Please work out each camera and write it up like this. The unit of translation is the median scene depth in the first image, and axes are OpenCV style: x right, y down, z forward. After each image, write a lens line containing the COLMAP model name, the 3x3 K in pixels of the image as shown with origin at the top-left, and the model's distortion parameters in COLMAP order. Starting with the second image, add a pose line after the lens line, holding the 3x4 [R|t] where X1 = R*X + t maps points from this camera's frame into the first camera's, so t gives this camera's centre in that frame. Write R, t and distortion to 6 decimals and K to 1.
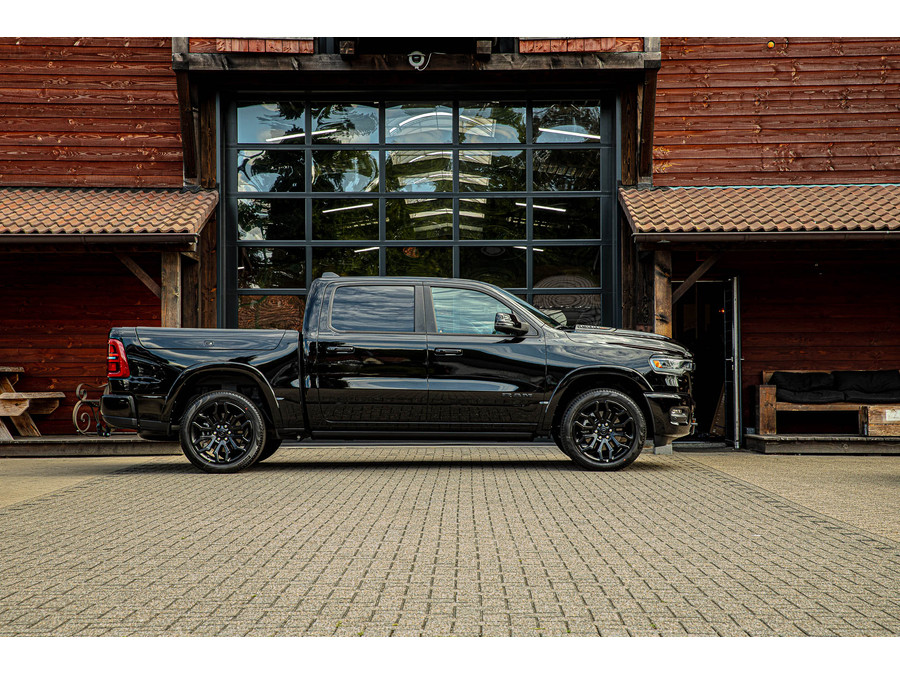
lens RADIAL K [[1749.4, 0, 448.1], [0, 1749.4, 331.3], [0, 0, 1]] dist [0.291205, 0.000000]
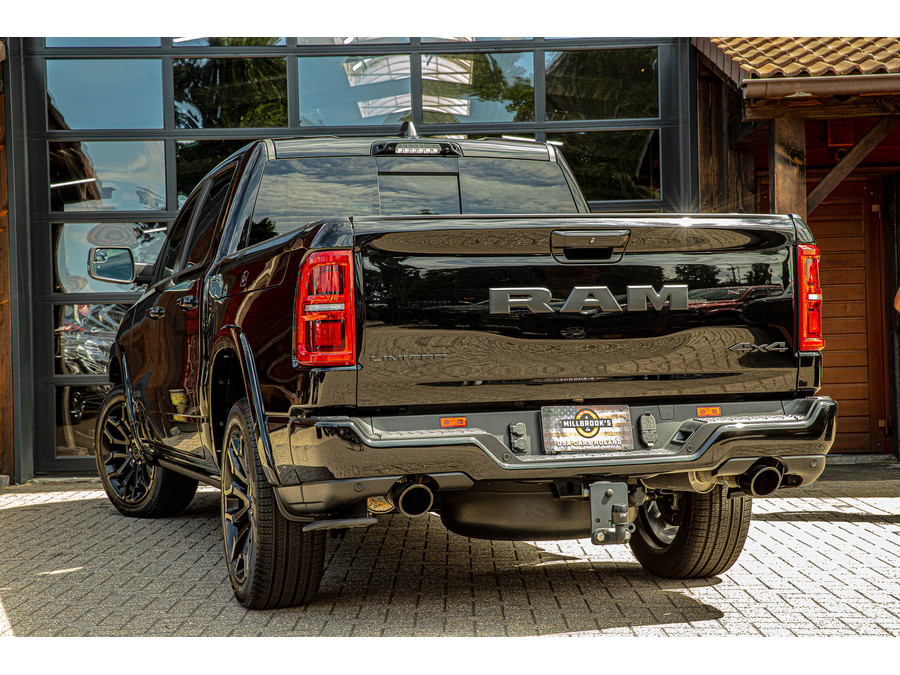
lens RADIAL K [[1749.4, 0, 445.7], [0, 1749.4, 334.7], [0, 0, 1]] dist [0.291205, 0.000000]
pose [[0.999760, -0.020618, 0.007382, 0.008825], [0.020461, 0.999573, 0.020841, 0.007807], [-0.007809, -0.020685, 0.999756, 0.422532]]
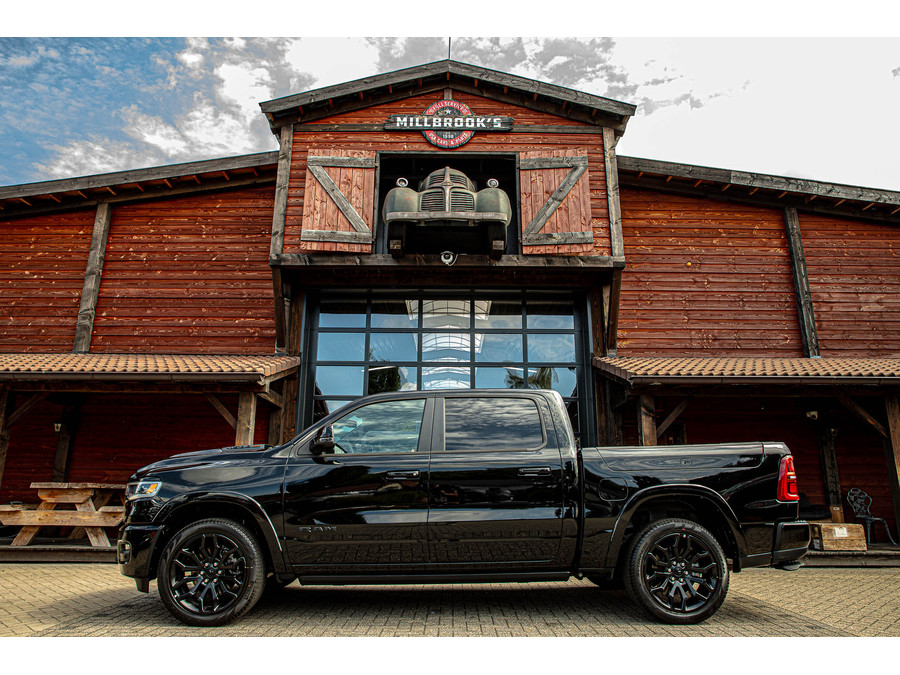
lens RADIAL K [[639.3, 0, 452.8], [0, 639.3, 330.2], [0, 0, 1]] dist [-0.097407, 0.075716]
pose [[0.999903, 0.011298, 0.008181, -0.016709], [-0.009182, 0.974626, -0.223649, 0.009766], [-0.010500, 0.223553, 0.974635, 0.531845]]
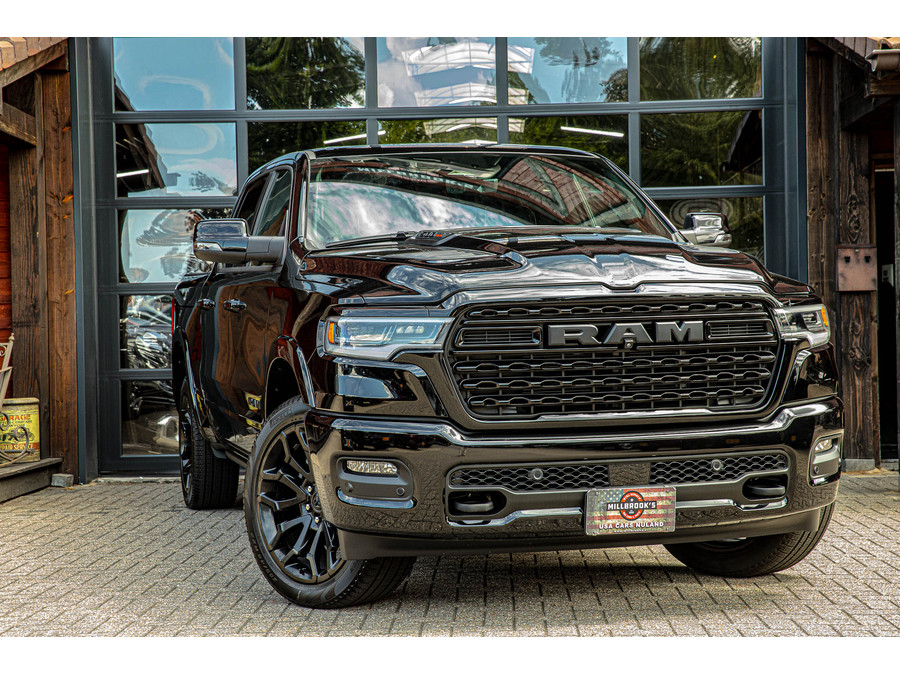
lens RADIAL K [[1749.4, 0, 450.5], [0, 1749.4, 338.1], [0, 0, 1]] dist [0.291205, 0.000000]
pose [[0.999756, -0.016017, -0.015190, -0.005064], [0.016396, 0.999549, 0.025173, 0.008706], [0.014780, -0.025416, 0.999568, 0.458644]]
